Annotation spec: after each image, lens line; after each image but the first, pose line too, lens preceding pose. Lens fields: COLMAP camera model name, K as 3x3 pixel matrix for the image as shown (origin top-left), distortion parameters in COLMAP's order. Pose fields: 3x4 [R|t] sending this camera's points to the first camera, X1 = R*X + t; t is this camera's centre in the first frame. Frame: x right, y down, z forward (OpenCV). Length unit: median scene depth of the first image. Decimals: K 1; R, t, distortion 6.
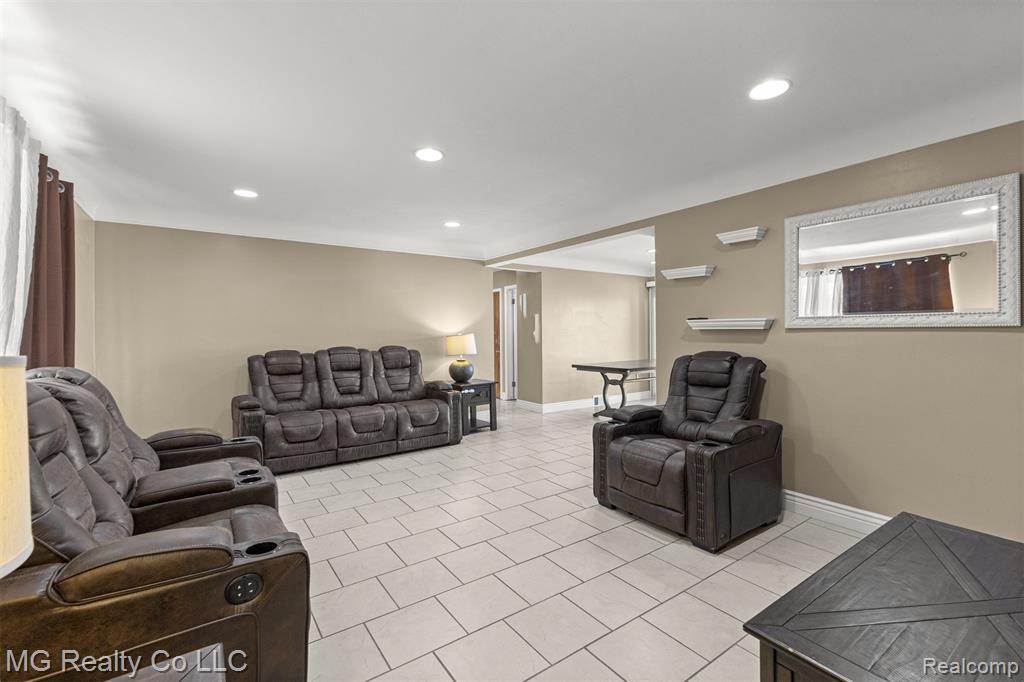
lens RADIAL K [[449.9, 0, 506.6], [0, 449.9, 332.3], [0, 0, 1]] dist [0.021865, -0.000233]
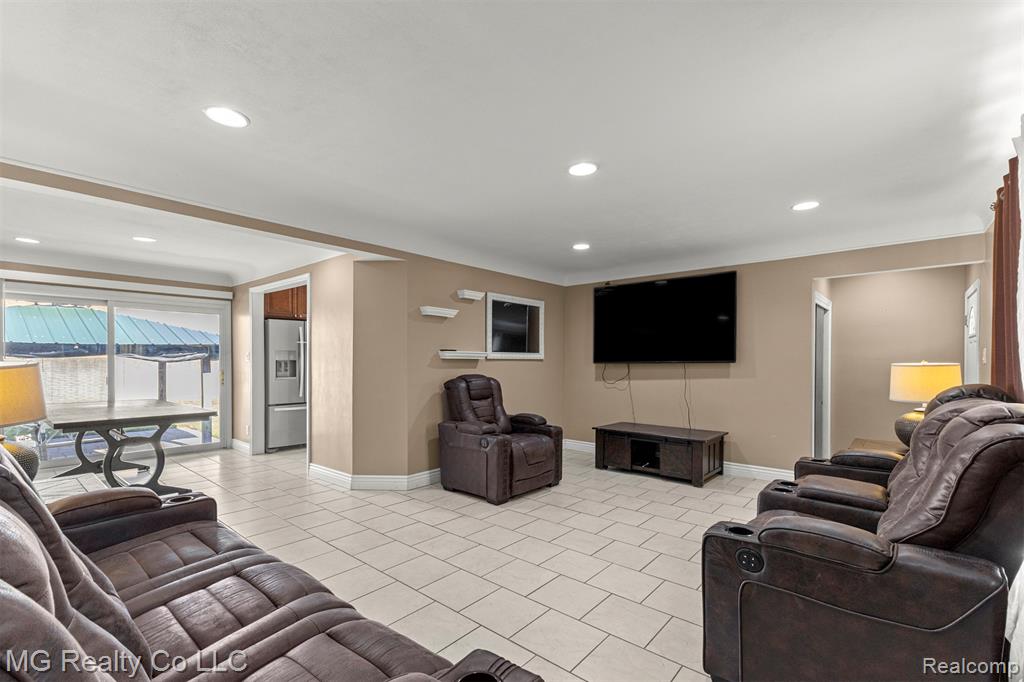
lens RADIAL K [[449.9, 0, 522.0], [0, 449.9, 368.0], [0, 0, 1]] dist [0.021865, -0.000233]
pose [[-0.272786, 0.000327, 0.962075, -0.639221], [0.002706, 0.999996, 0.000427, 0.014987], [-0.962071, 0.002720, -0.272786, 0.853004]]
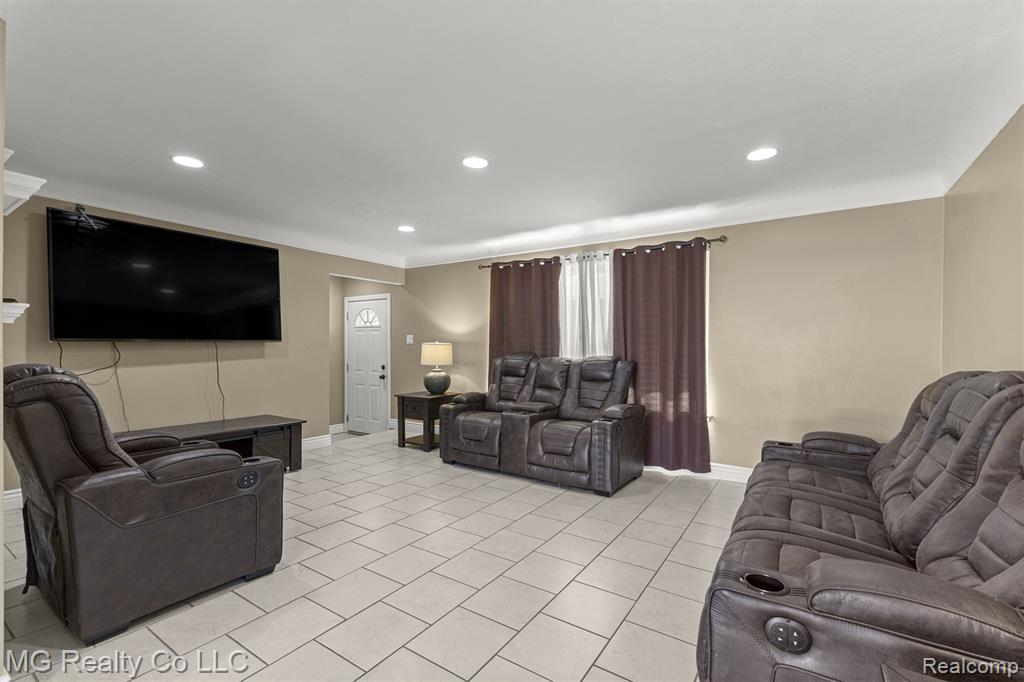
lens RADIAL K [[446.1, 0, 513.0], [0, 446.1, 342.9], [0, 0, 1]] dist [0.002276, 0.000160]
pose [[-0.929073, 0.010040, -0.369761, 0.074698], [0.012525, 0.999912, -0.004319, 0.017752], [0.369685, -0.008644, -0.929117, 1.220934]]
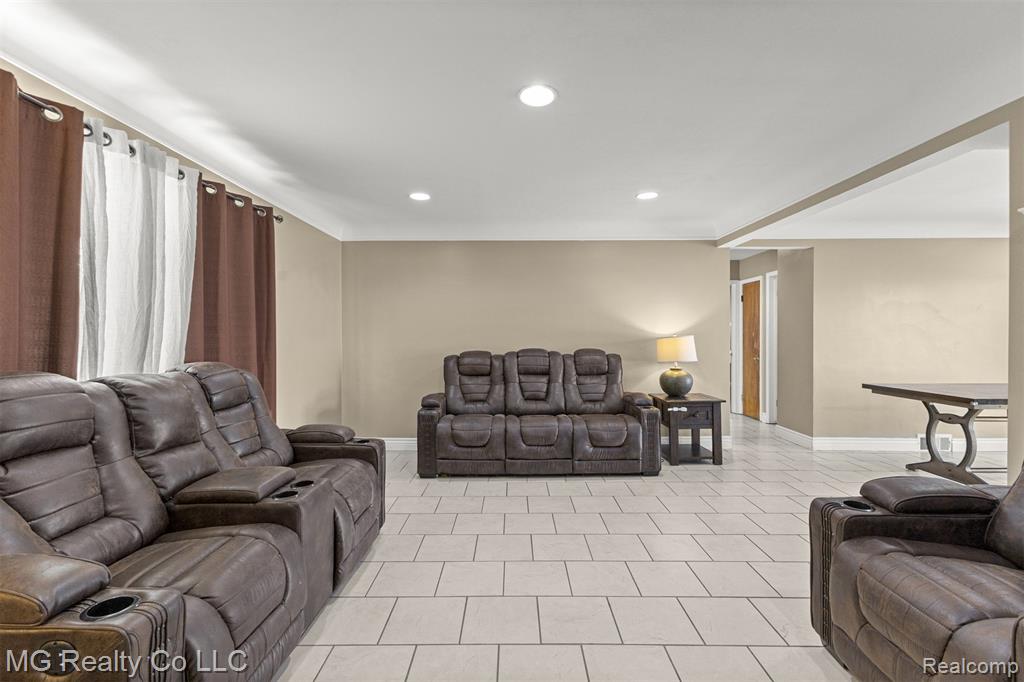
lens RADIAL K [[449.9, 0, 516.8], [0, 449.9, 340.5], [0, 0, 1]] dist [0.021865, -0.000233]
pose [[0.820523, 0.012543, -0.571476, 0.146330], [-0.003475, 0.999850, 0.016956, -0.000437], [0.571603, -0.011927, 0.820444, 0.227014]]
